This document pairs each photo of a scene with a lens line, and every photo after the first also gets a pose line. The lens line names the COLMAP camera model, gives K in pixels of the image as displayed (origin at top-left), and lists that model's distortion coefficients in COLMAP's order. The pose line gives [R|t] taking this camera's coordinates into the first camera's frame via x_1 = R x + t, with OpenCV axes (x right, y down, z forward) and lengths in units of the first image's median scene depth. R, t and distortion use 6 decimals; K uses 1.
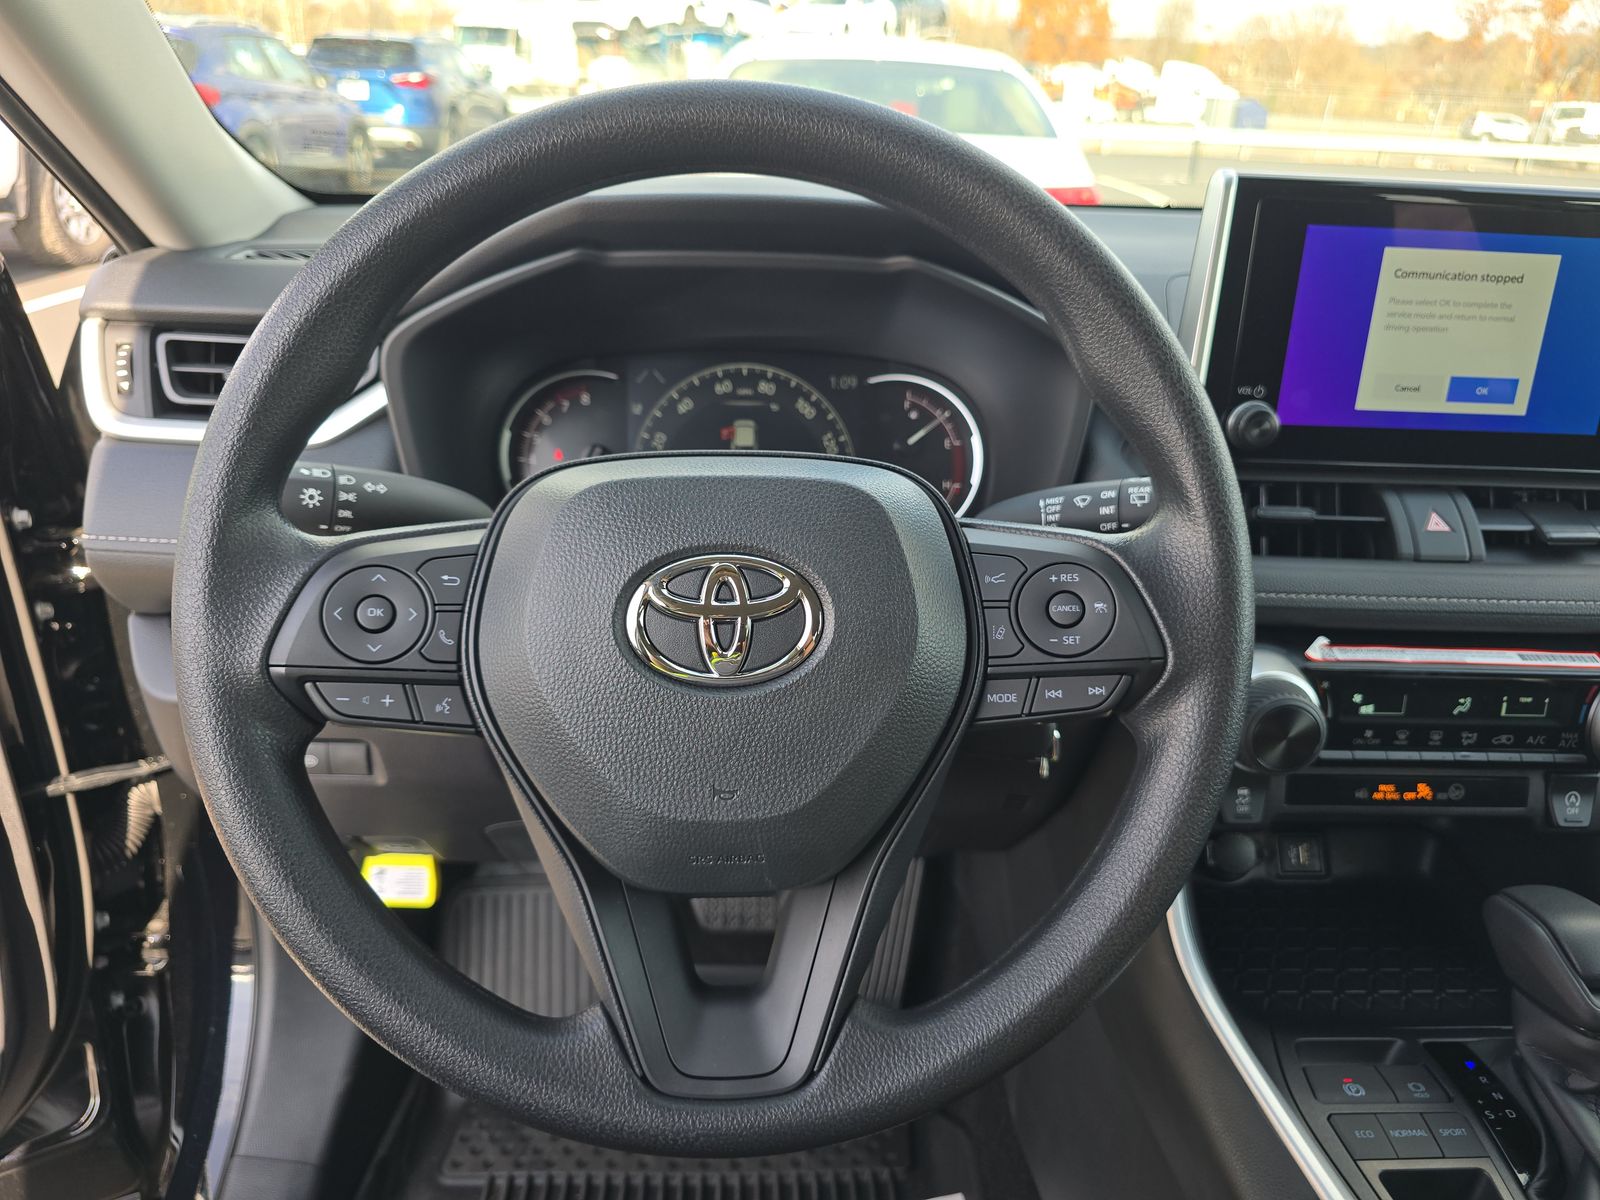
lens RADIAL K [[1088.8, 0, 800.0], [0, 1088.8, 600.0], [0, 0, 1]] dist [0.051662, -0.068379]
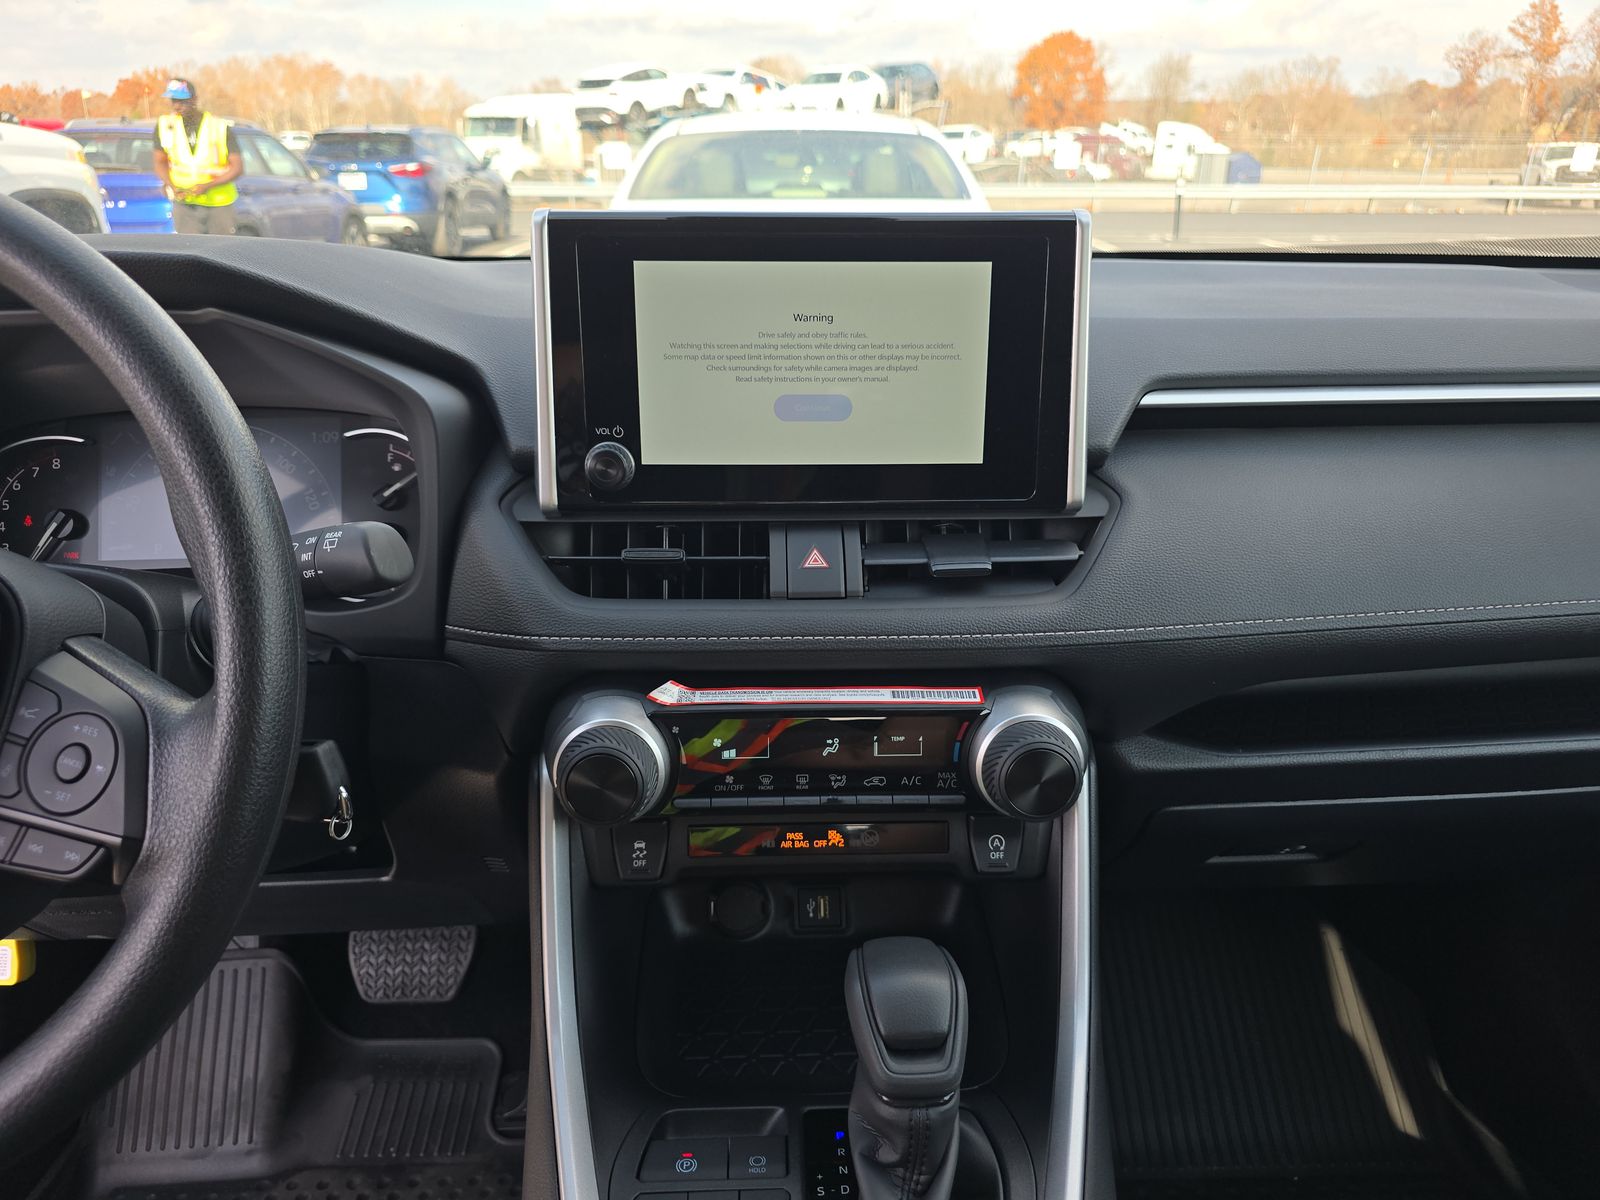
lens RADIAL K [[1088.8, 0, 800.0], [0, 1088.8, 600.0], [0, 0, 1]] dist [0.051662, -0.068379]
pose [[0.999222, -0.033546, -0.020733, 0.564939], [0.032319, 0.997857, -0.056901, 0.019711], [0.022597, 0.056186, 0.998165, 0.036815]]
